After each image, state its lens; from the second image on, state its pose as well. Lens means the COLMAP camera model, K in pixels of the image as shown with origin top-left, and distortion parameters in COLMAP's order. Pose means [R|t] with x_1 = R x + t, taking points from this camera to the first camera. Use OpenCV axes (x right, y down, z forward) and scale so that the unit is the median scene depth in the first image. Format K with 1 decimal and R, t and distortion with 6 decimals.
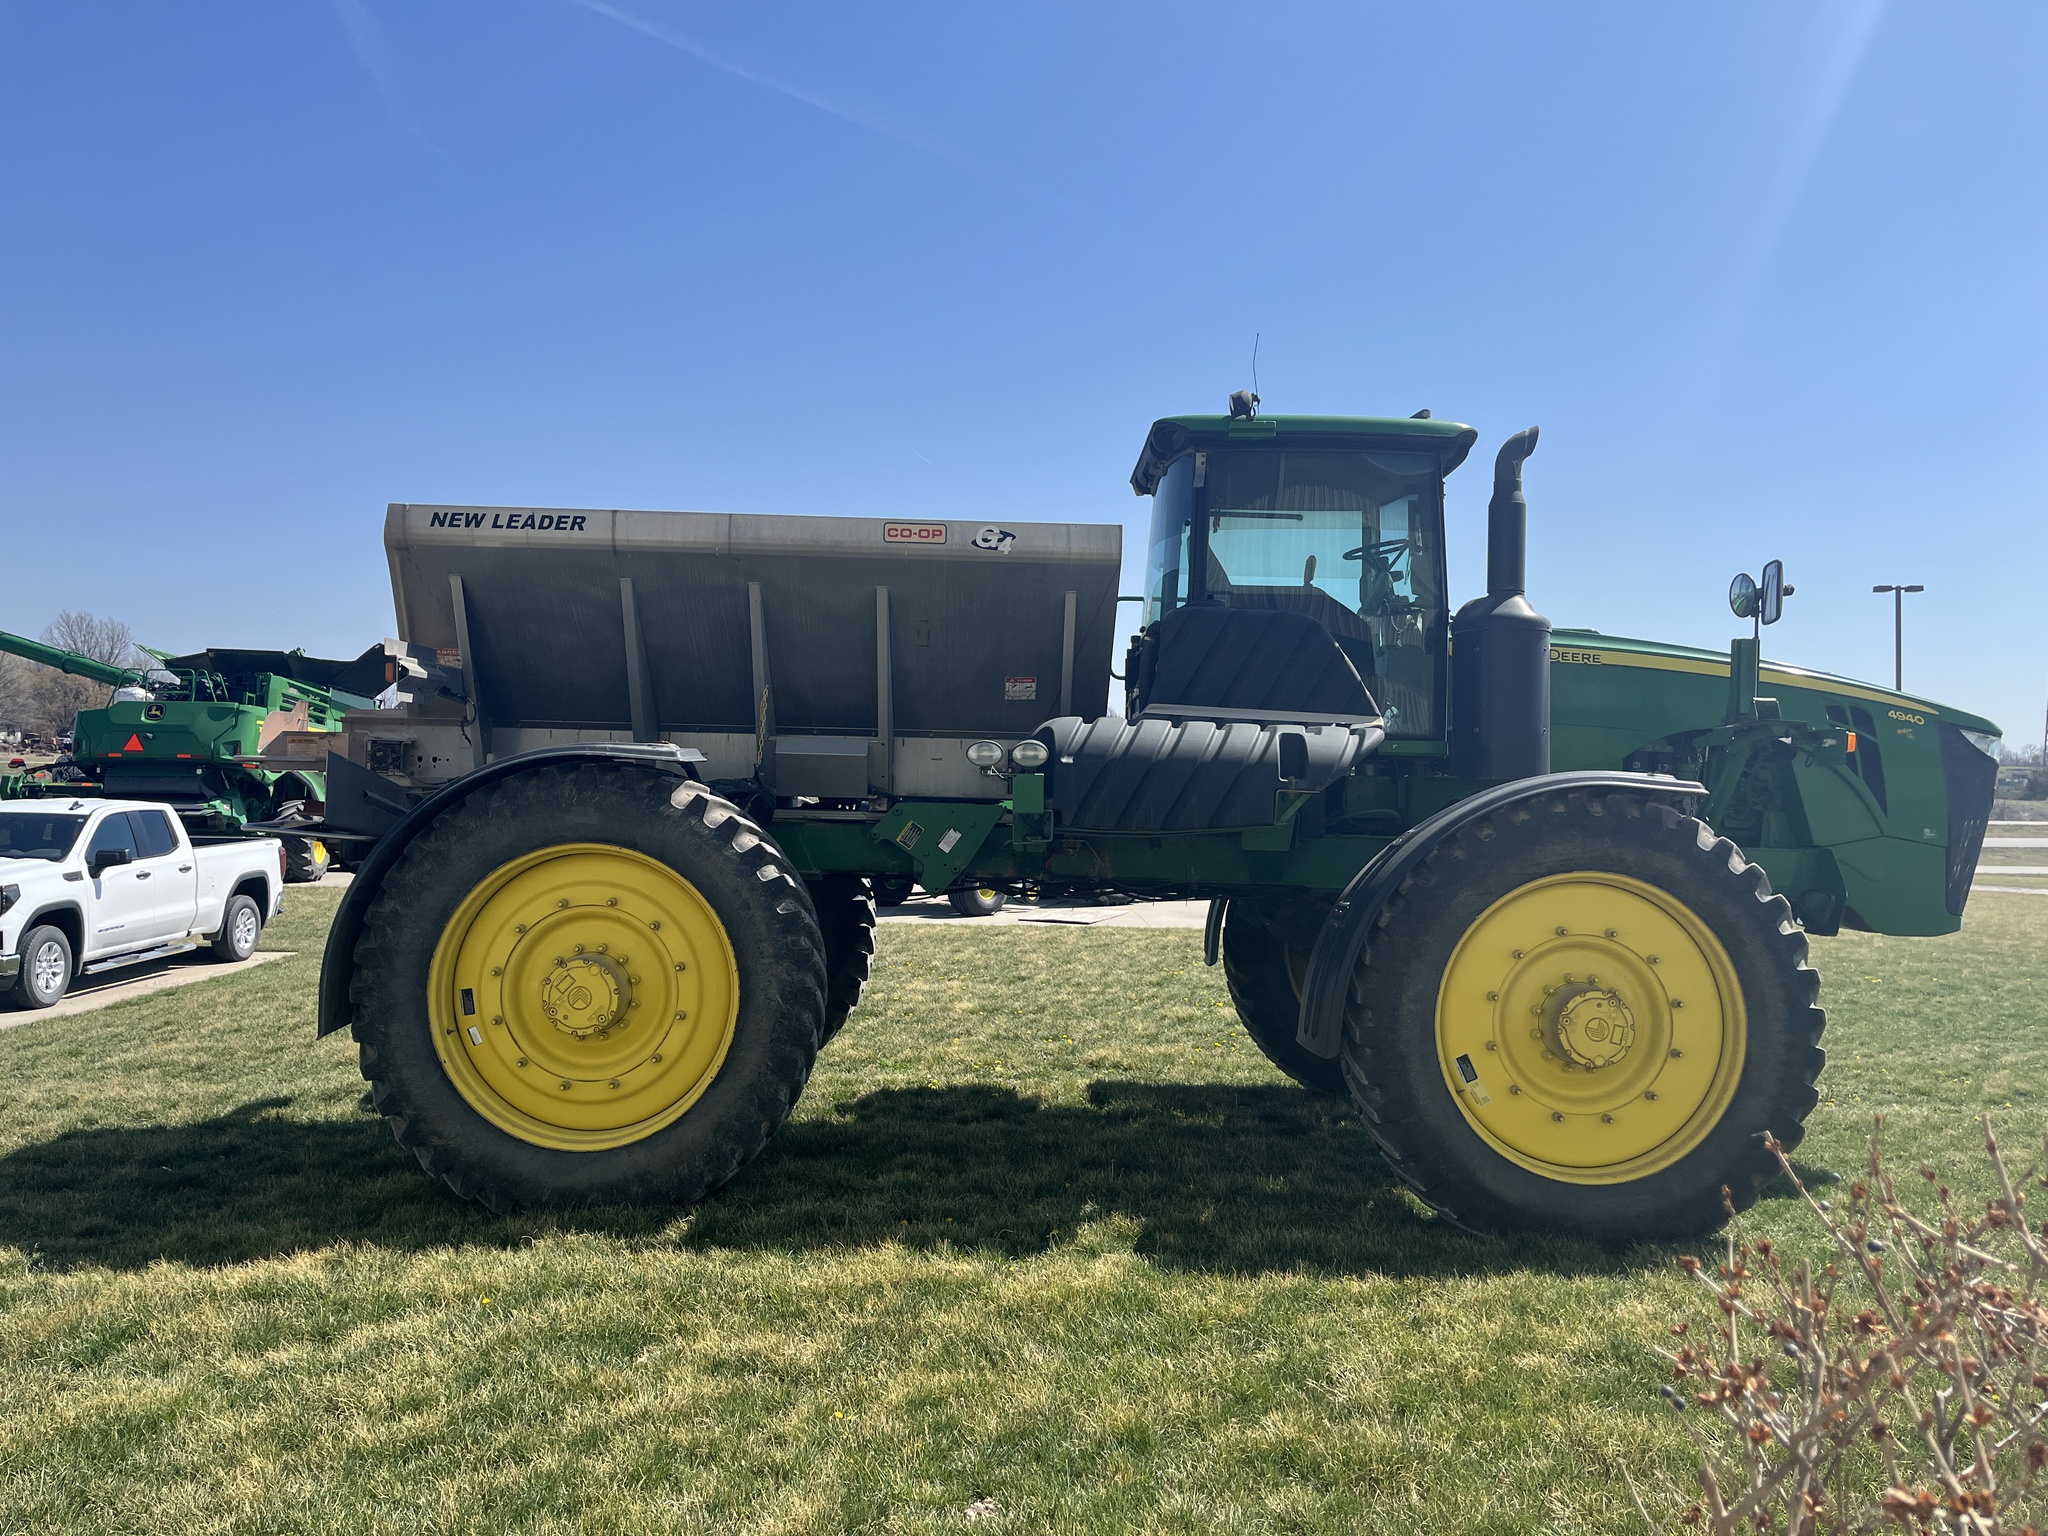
lens RADIAL K [[1557.0, 0, 1027.5], [0, 1557.0, 765.9], [0, 0, 1]] dist [0.063118, -0.078962]
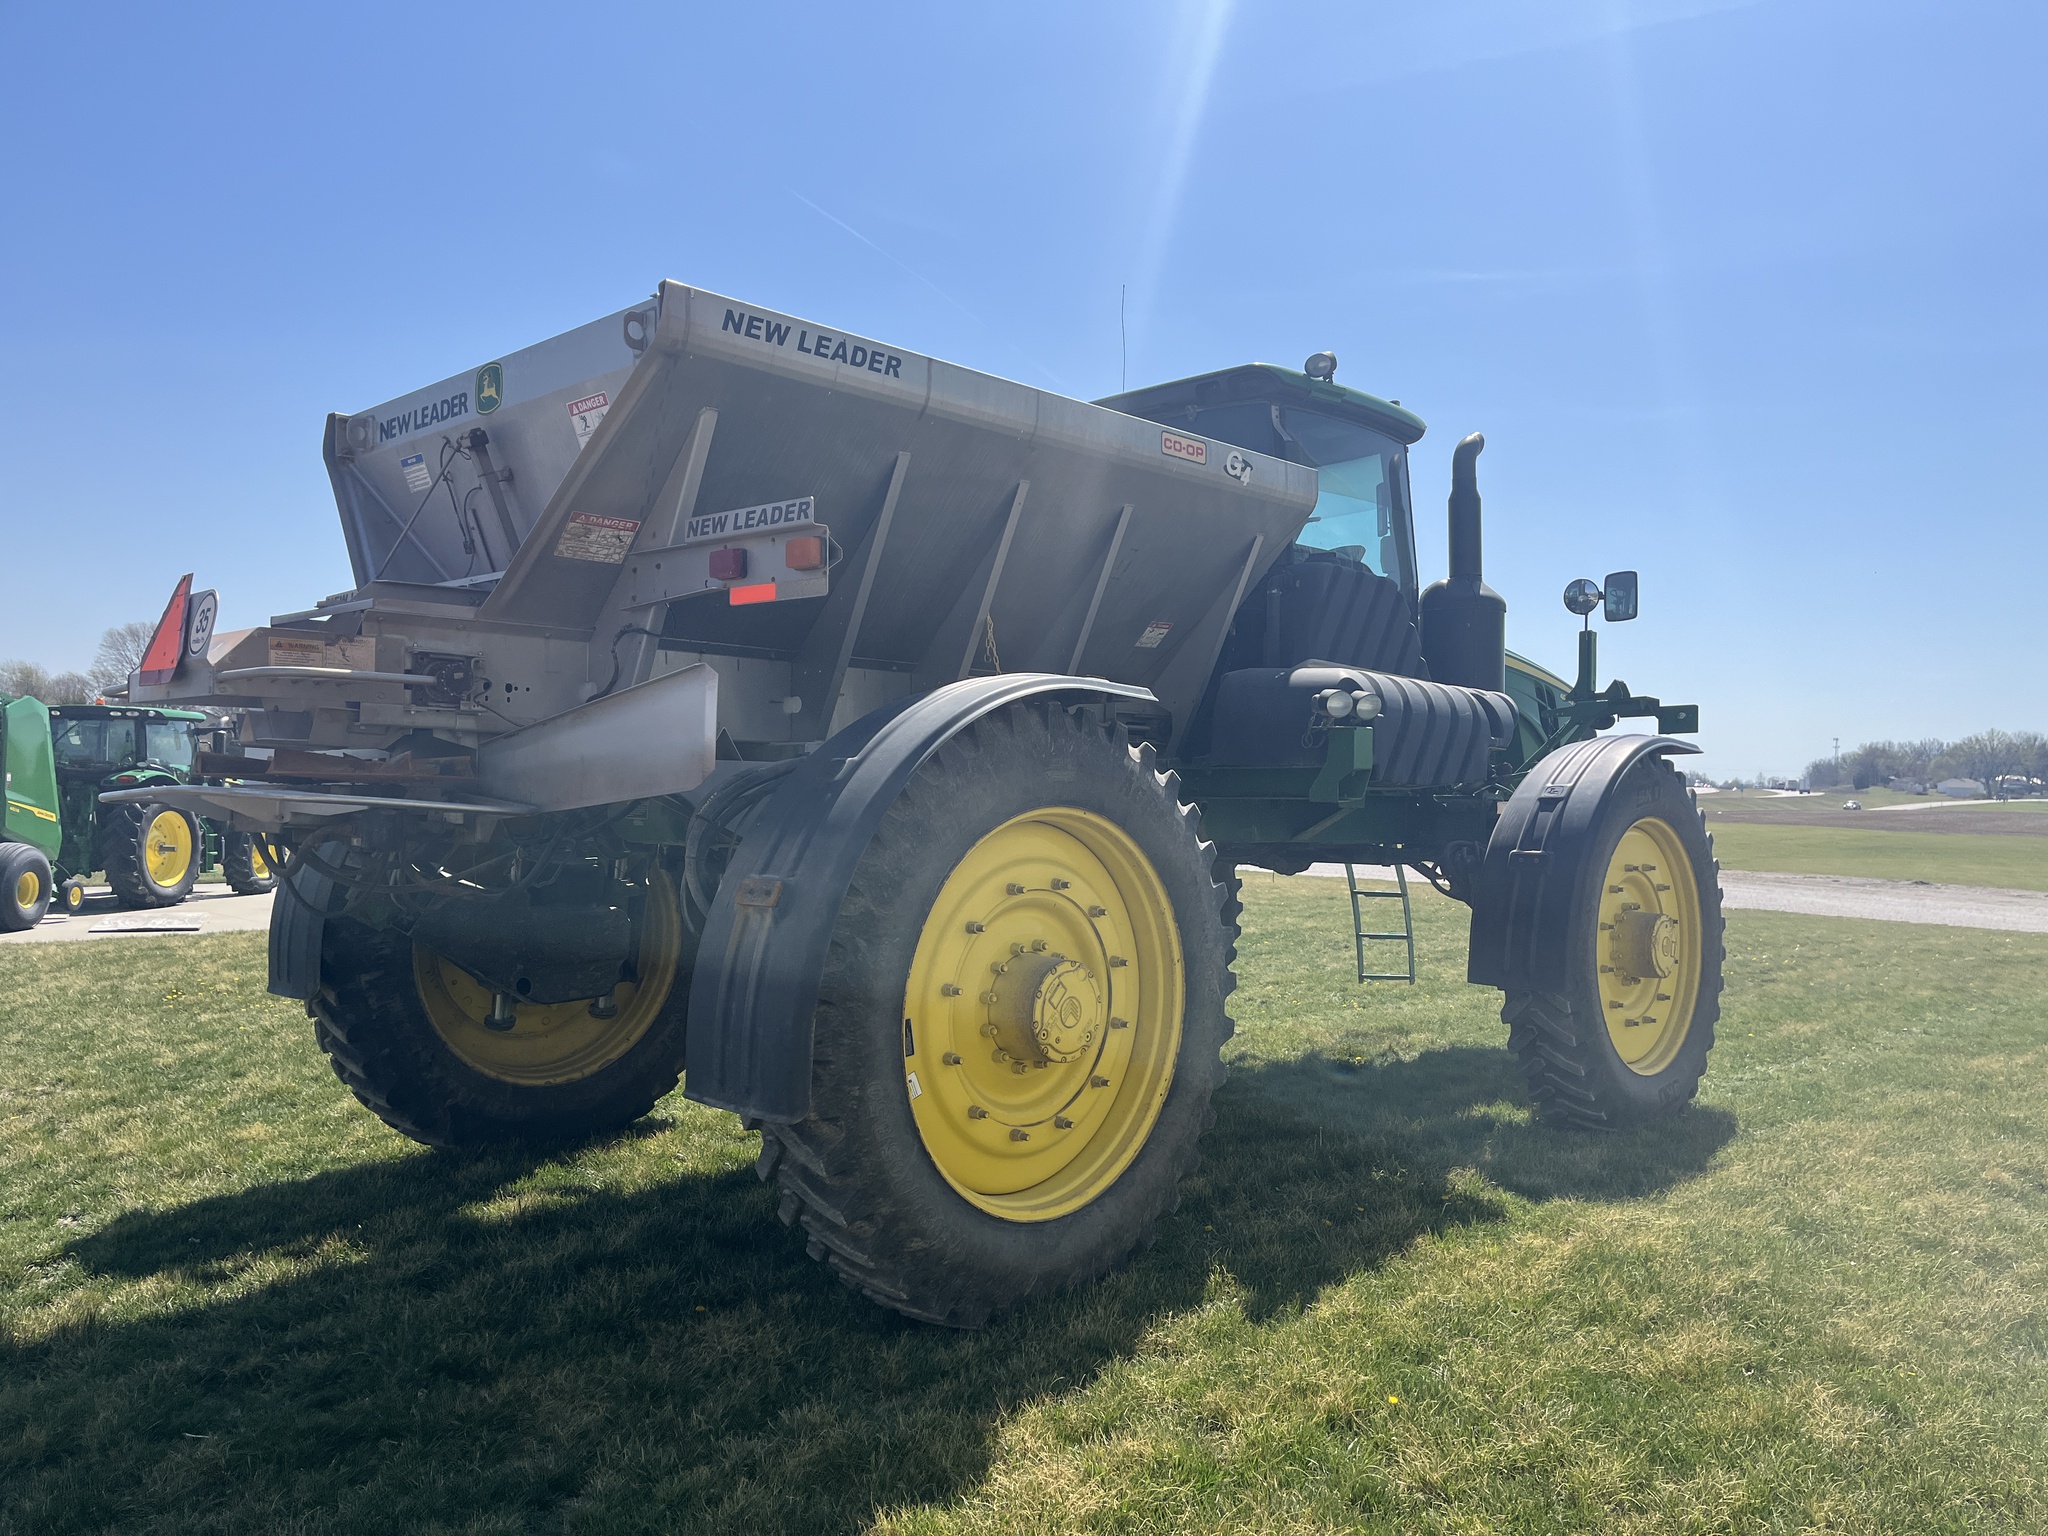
lens RADIAL K [[1557.0, 0, 947.2], [0, 1557.0, 780.9], [0, 0, 1]] dist [0.063118, -0.078962]
pose [[0.702052, -0.003720, 0.712116, -0.782015], [-0.010973, 0.999811, 0.016040, 0.023801], [-0.712041, -0.019075, 0.701878, 0.474435]]
